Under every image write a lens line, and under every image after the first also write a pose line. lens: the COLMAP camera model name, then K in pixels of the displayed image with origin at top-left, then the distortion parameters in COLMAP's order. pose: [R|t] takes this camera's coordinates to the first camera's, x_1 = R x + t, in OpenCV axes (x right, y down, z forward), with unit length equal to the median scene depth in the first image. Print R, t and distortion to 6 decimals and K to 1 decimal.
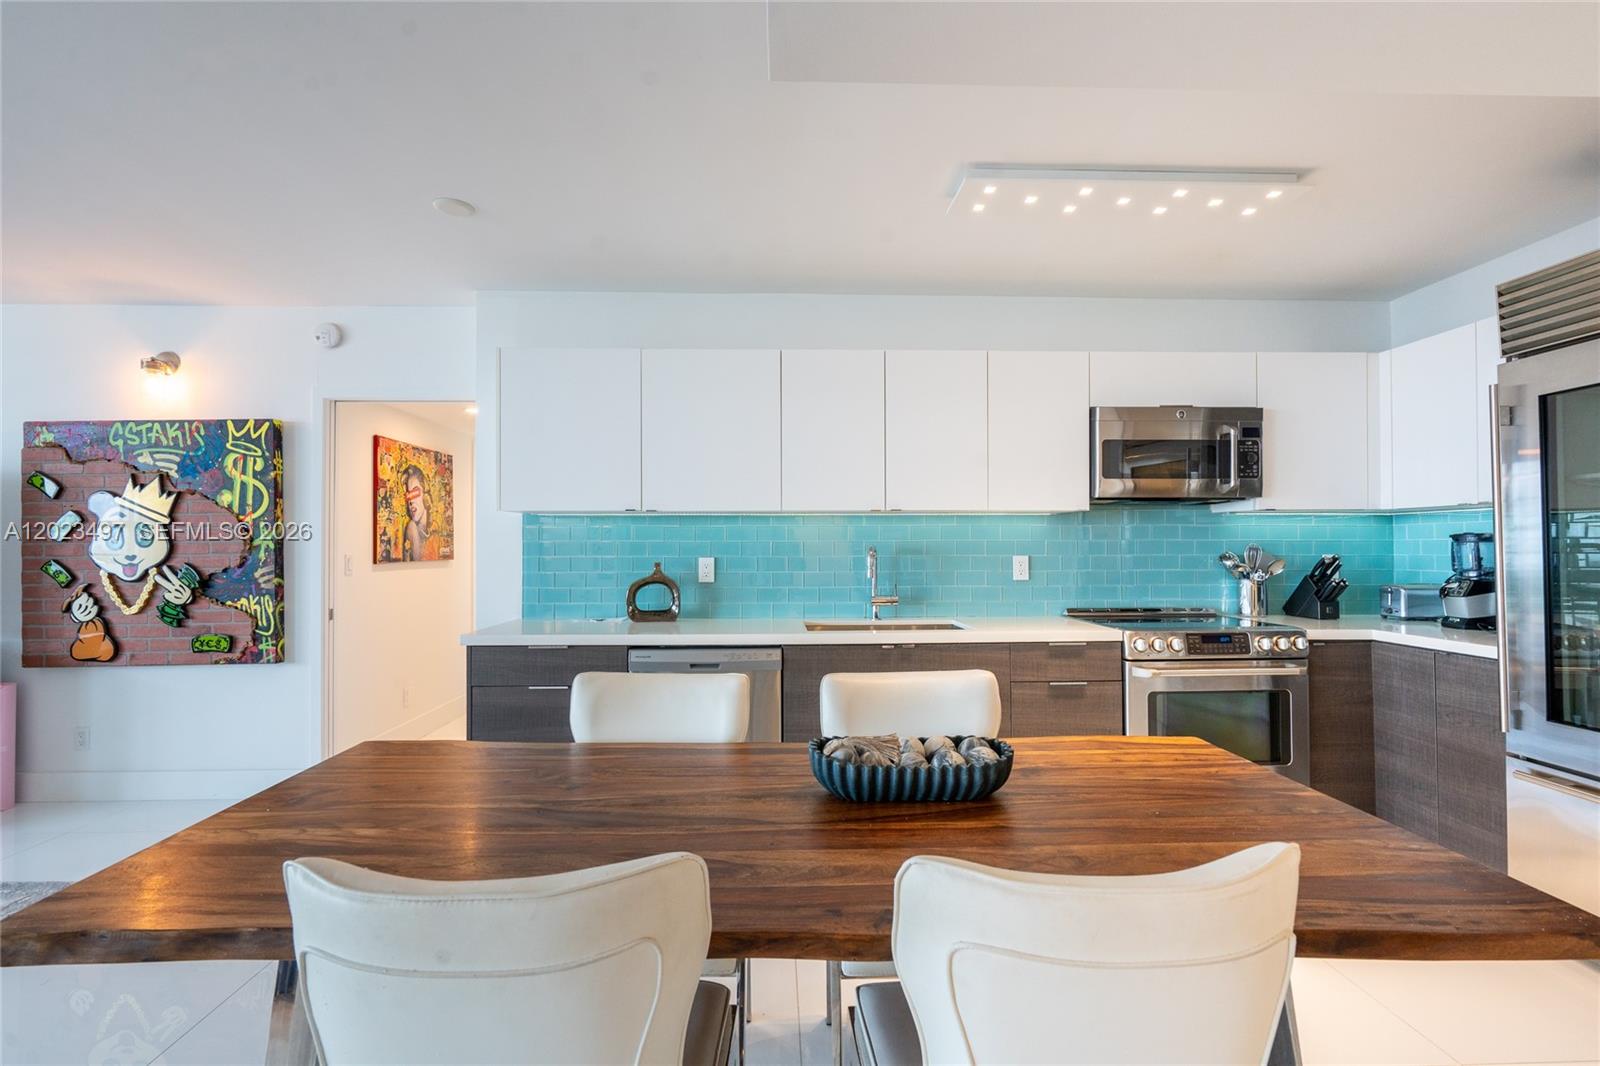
lens RADIAL K [[724.1, 0, 793.1], [0, 724.1, 536.7], [0, 0, 1]] dist [-0.001575, -0.000321]
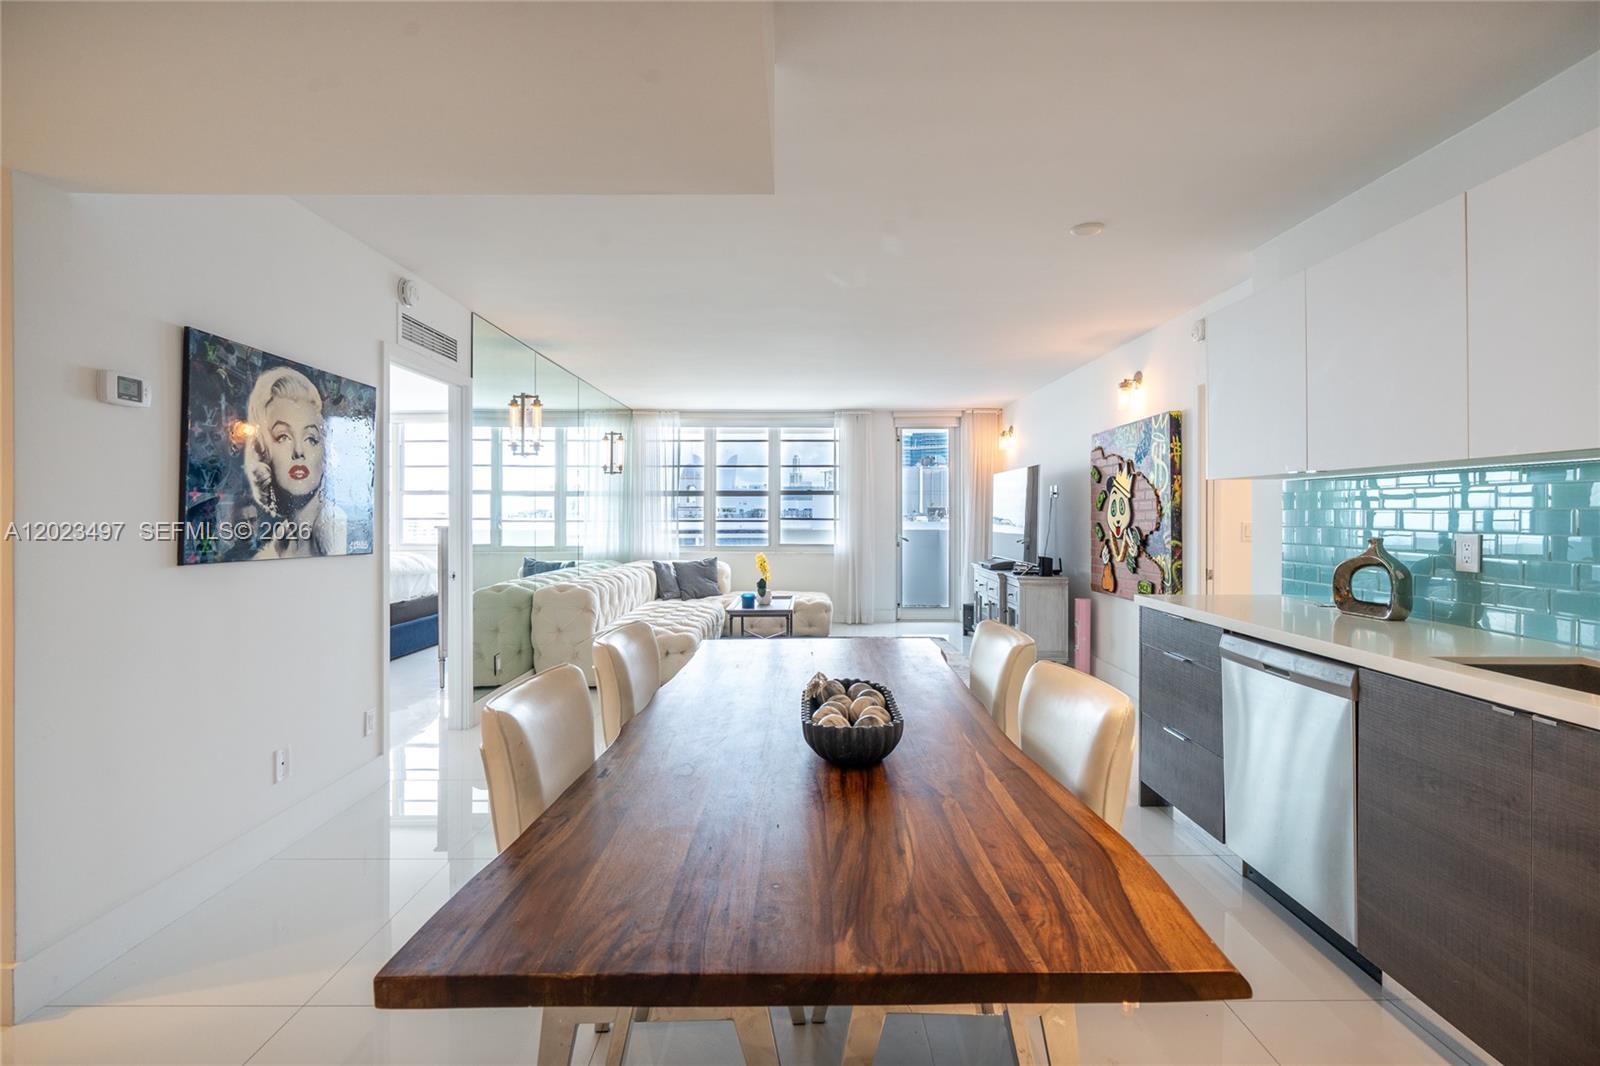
lens RADIAL K [[728.2, 0, 810.2], [0, 728.2, 513.4], [0, 0, 1]] dist [0.000204, 0.000399]
pose [[-0.018811, 0.001908, -0.999821, 0.539203], [0.012098, 0.999925, 0.001681, 0.001929], [0.999750, -0.012064, -0.018832, 0.414899]]
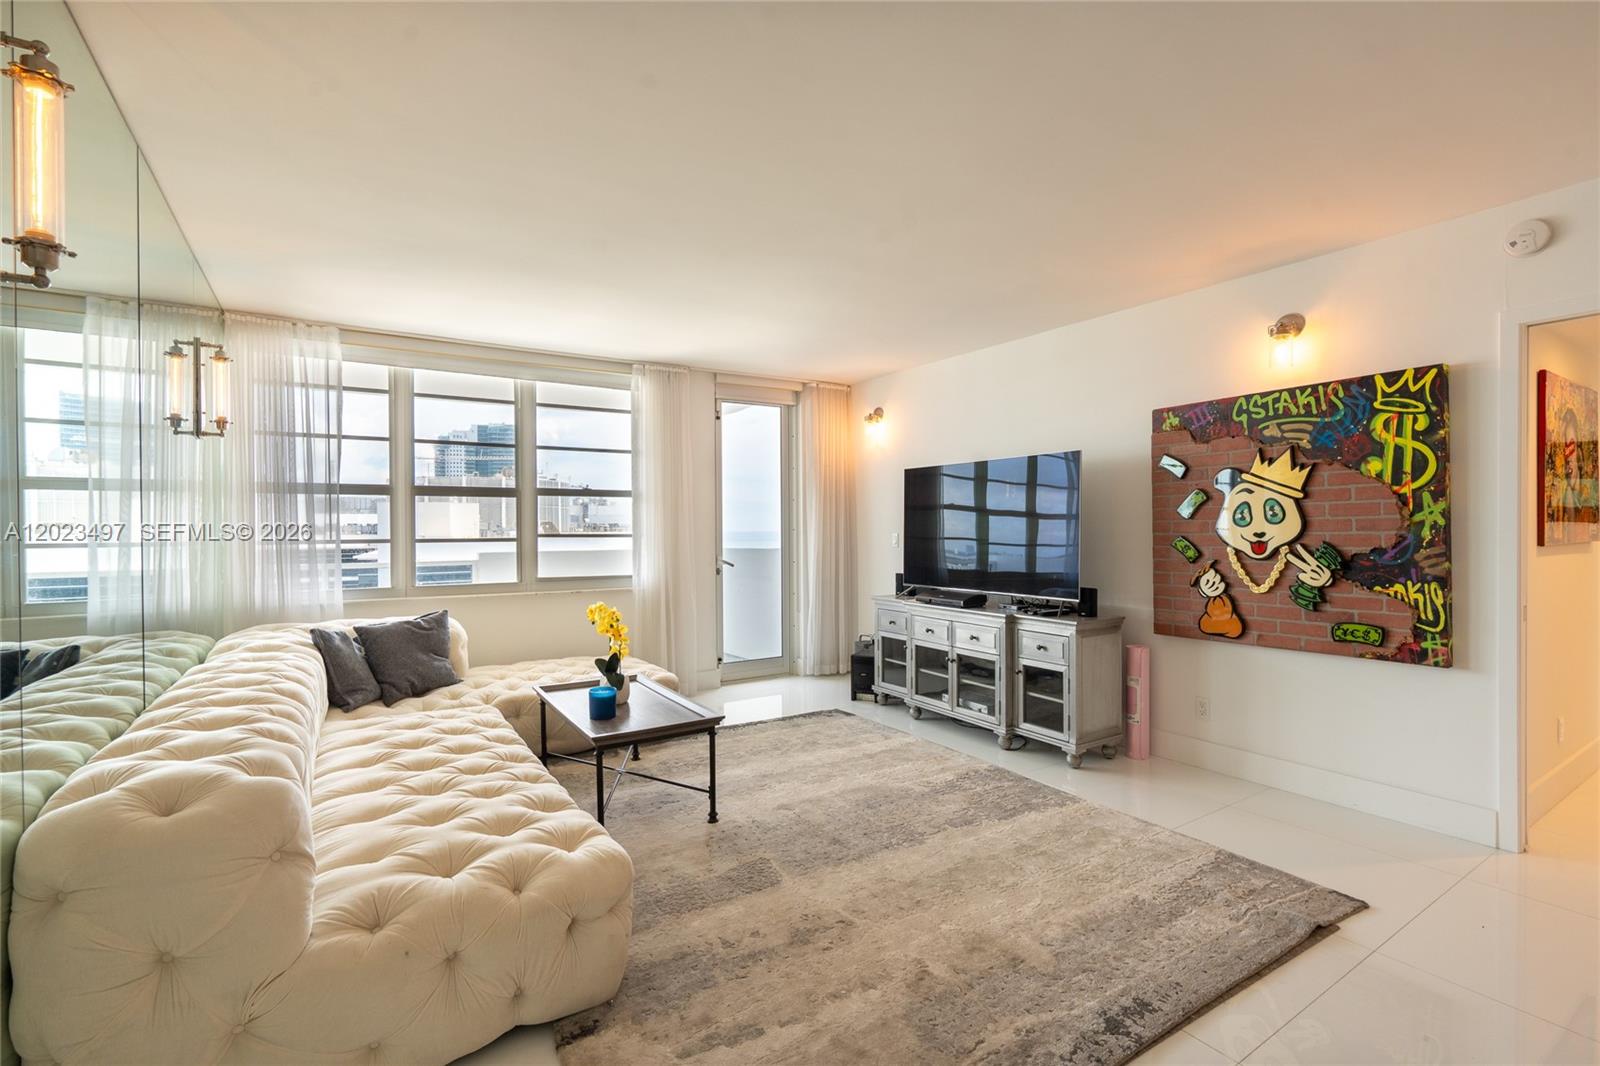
lens RADIAL K [[715.7, 0, 796.9], [0, 715.7, 533.3], [0, 0, 1]] dist [-0.001350, 0.000615]
pose [[0.517183, 0.007344, -0.855843, -0.414815], [0.014326, 0.999749, 0.017236, 0.001470], [0.855755, -0.021174, 0.516948, -0.026712]]
